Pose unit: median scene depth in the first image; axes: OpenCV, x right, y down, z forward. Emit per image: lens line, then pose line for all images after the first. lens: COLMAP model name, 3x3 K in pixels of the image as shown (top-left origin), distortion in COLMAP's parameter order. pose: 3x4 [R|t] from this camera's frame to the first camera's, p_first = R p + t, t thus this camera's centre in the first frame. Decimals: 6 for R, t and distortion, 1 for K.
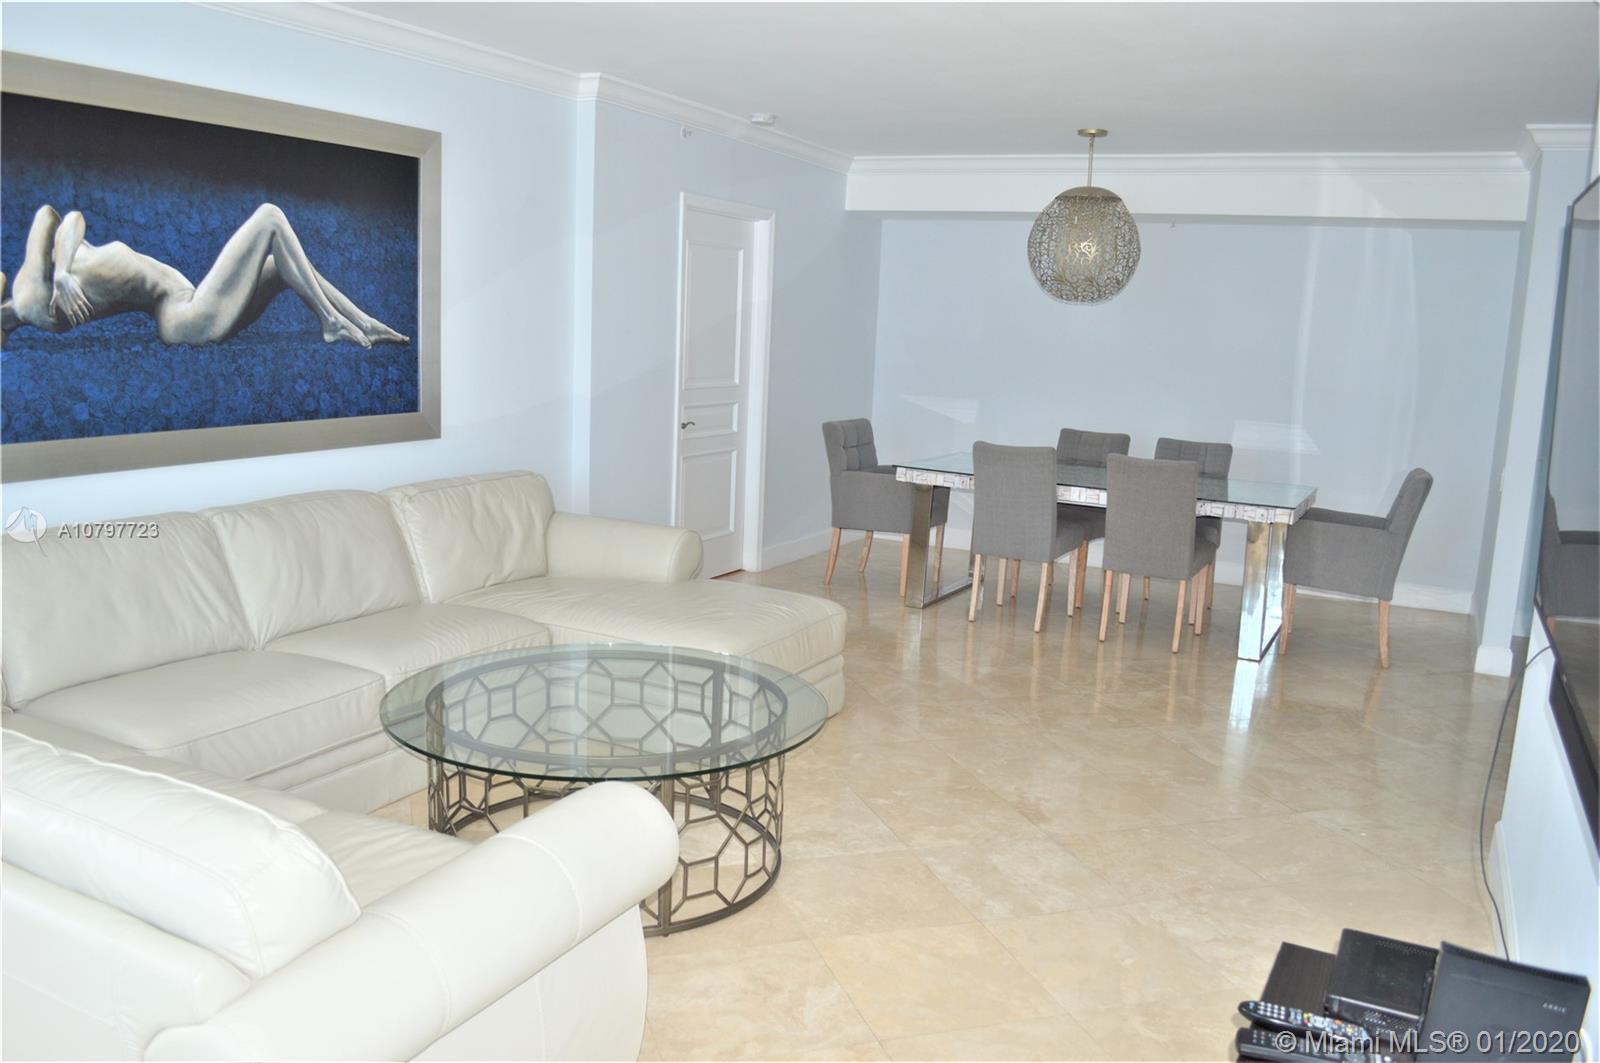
lens RADIAL K [[1285.0, 0, 794.0], [0, 1285.0, 539.2], [0, 0, 1]] dist [-0.091367, 0.022363]
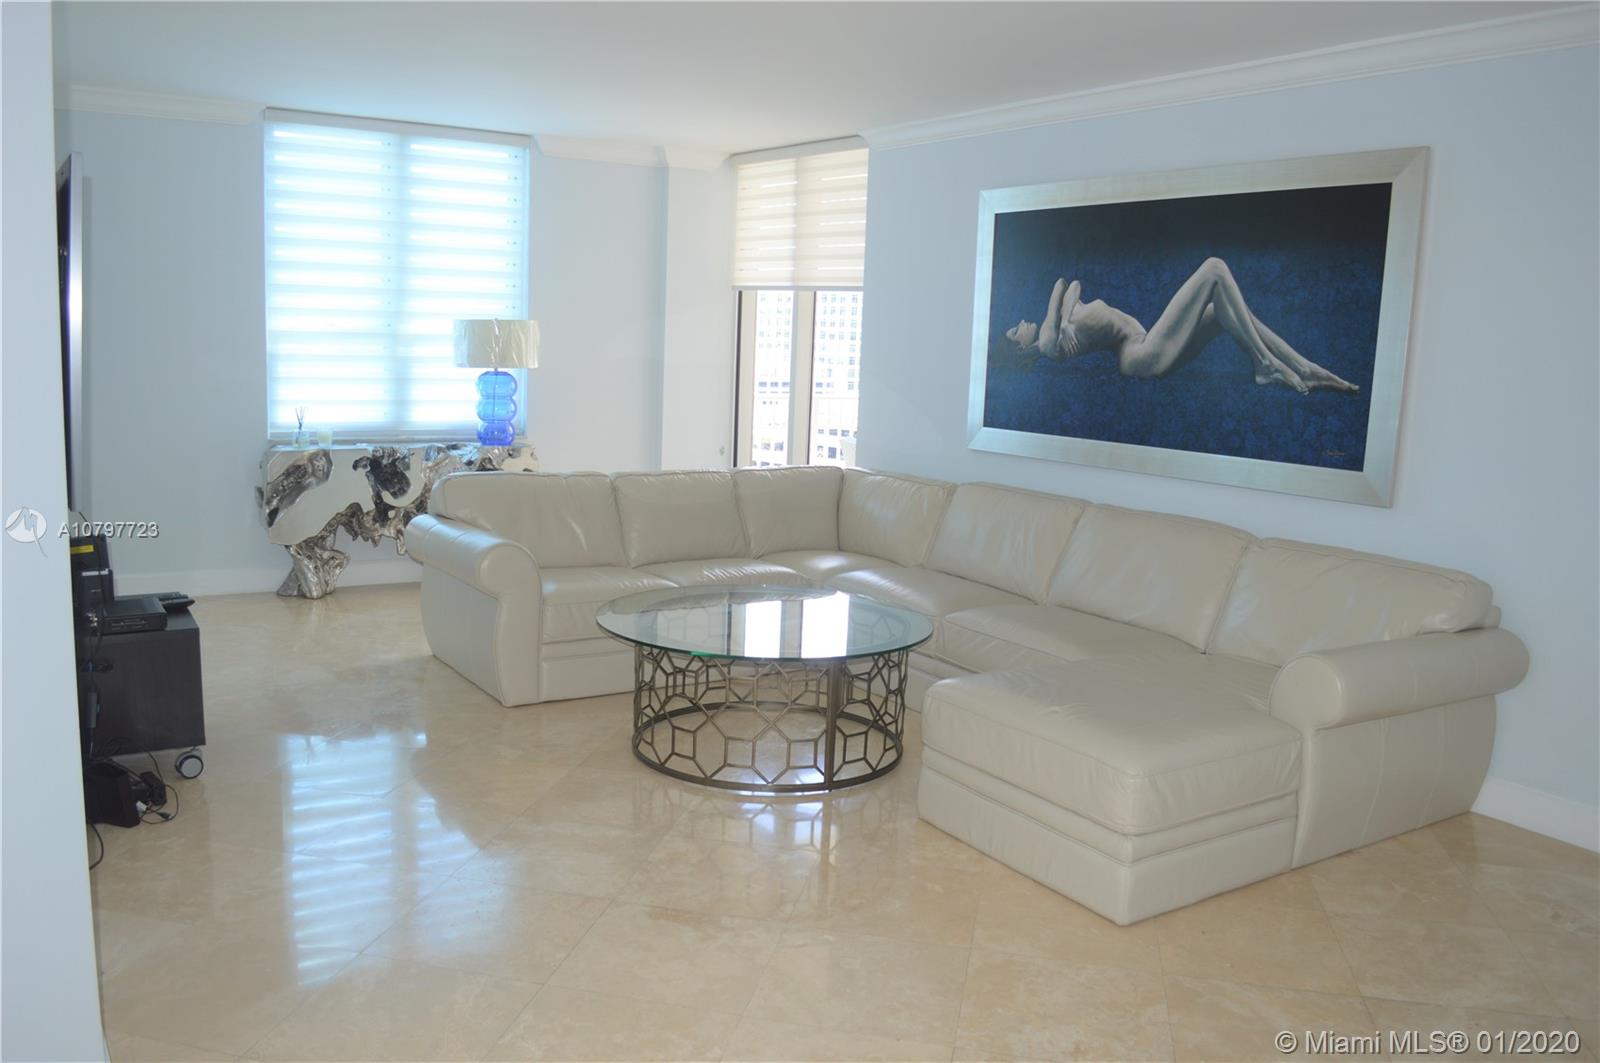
lens RADIAL K [[1285.0, 0, 794.0], [0, 1285.0, 539.2], [0, 0, 1]] dist [-0.091367, 0.022363]
pose [[-0.493214, 0.070269, -0.867065, 0.772590], [-0.210855, 0.957352, 0.197526, -0.170950], [0.843967, 0.280247, -0.457363, 1.277734]]
